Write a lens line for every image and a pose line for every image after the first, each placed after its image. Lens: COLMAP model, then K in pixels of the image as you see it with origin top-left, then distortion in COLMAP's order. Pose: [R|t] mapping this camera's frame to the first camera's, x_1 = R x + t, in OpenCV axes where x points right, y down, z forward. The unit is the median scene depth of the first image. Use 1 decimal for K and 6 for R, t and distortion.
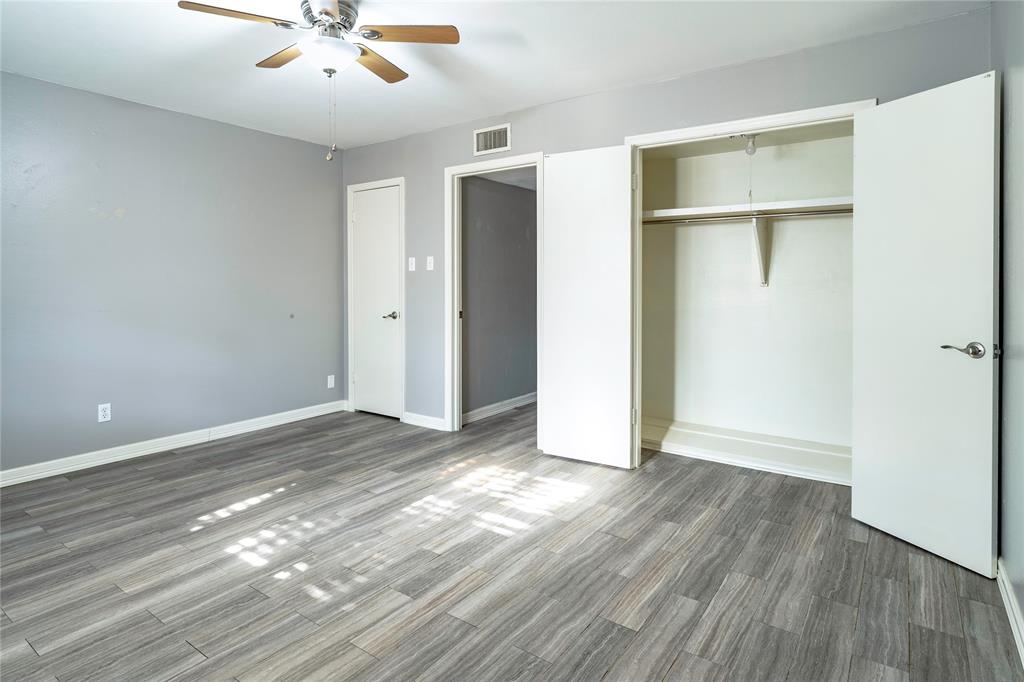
lens RADIAL K [[562.6, 0, 510.0], [0, 562.6, 323.8], [0, 0, 1]] dist [-0.000089, 0.000893]
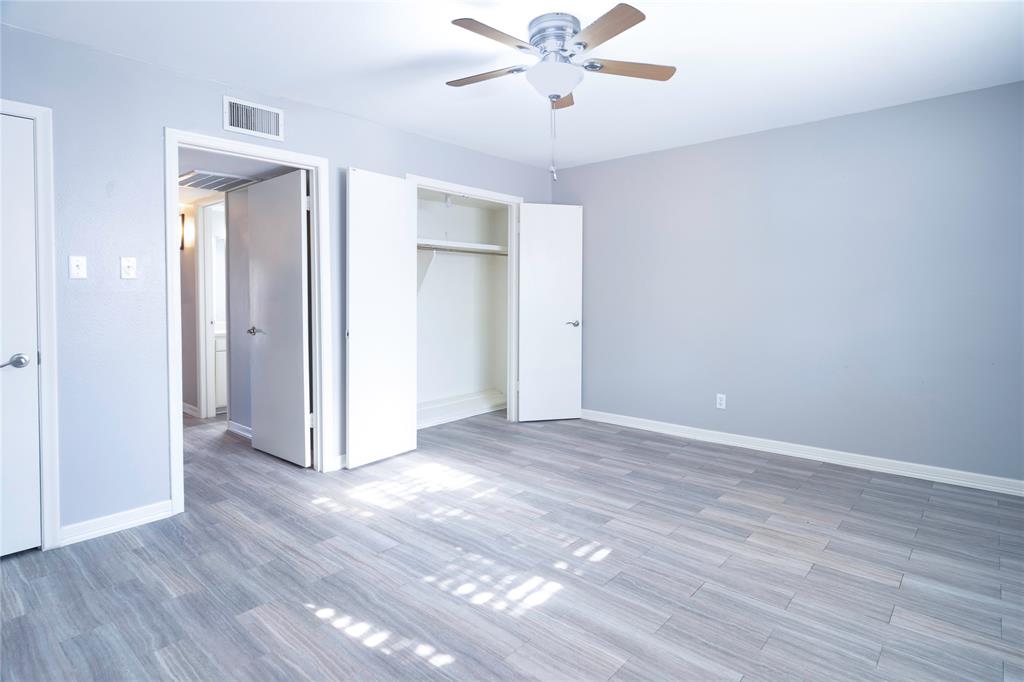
lens RADIAL K [[535.7, 0, 516.5], [0, 535.7, 353.0], [0, 0, 1]] dist [0.001898, 0.000244]
pose [[0.096876, -0.108588, 0.989355, -1.263068], [0.080179, 0.991651, 0.100989, -0.068420], [-0.992062, 0.069542, 0.104773, 0.913013]]
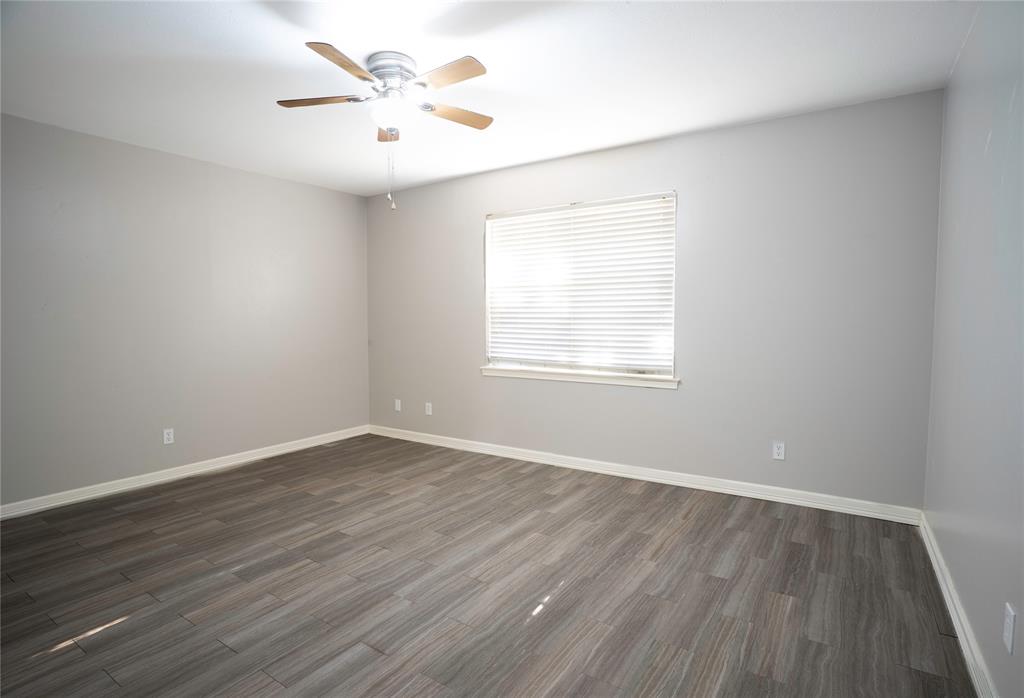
lens RADIAL K [[526.4, 0, 512.0], [0, 526.4, 349.0], [0, 0, 1]] dist [-0.068381, 0.000368]
pose [[-0.999147, 0.009323, -0.040217, -0.497581], [0.003861, 0.990998, 0.133824, -0.149515], [0.041103, 0.133555, -0.990189, 1.976296]]
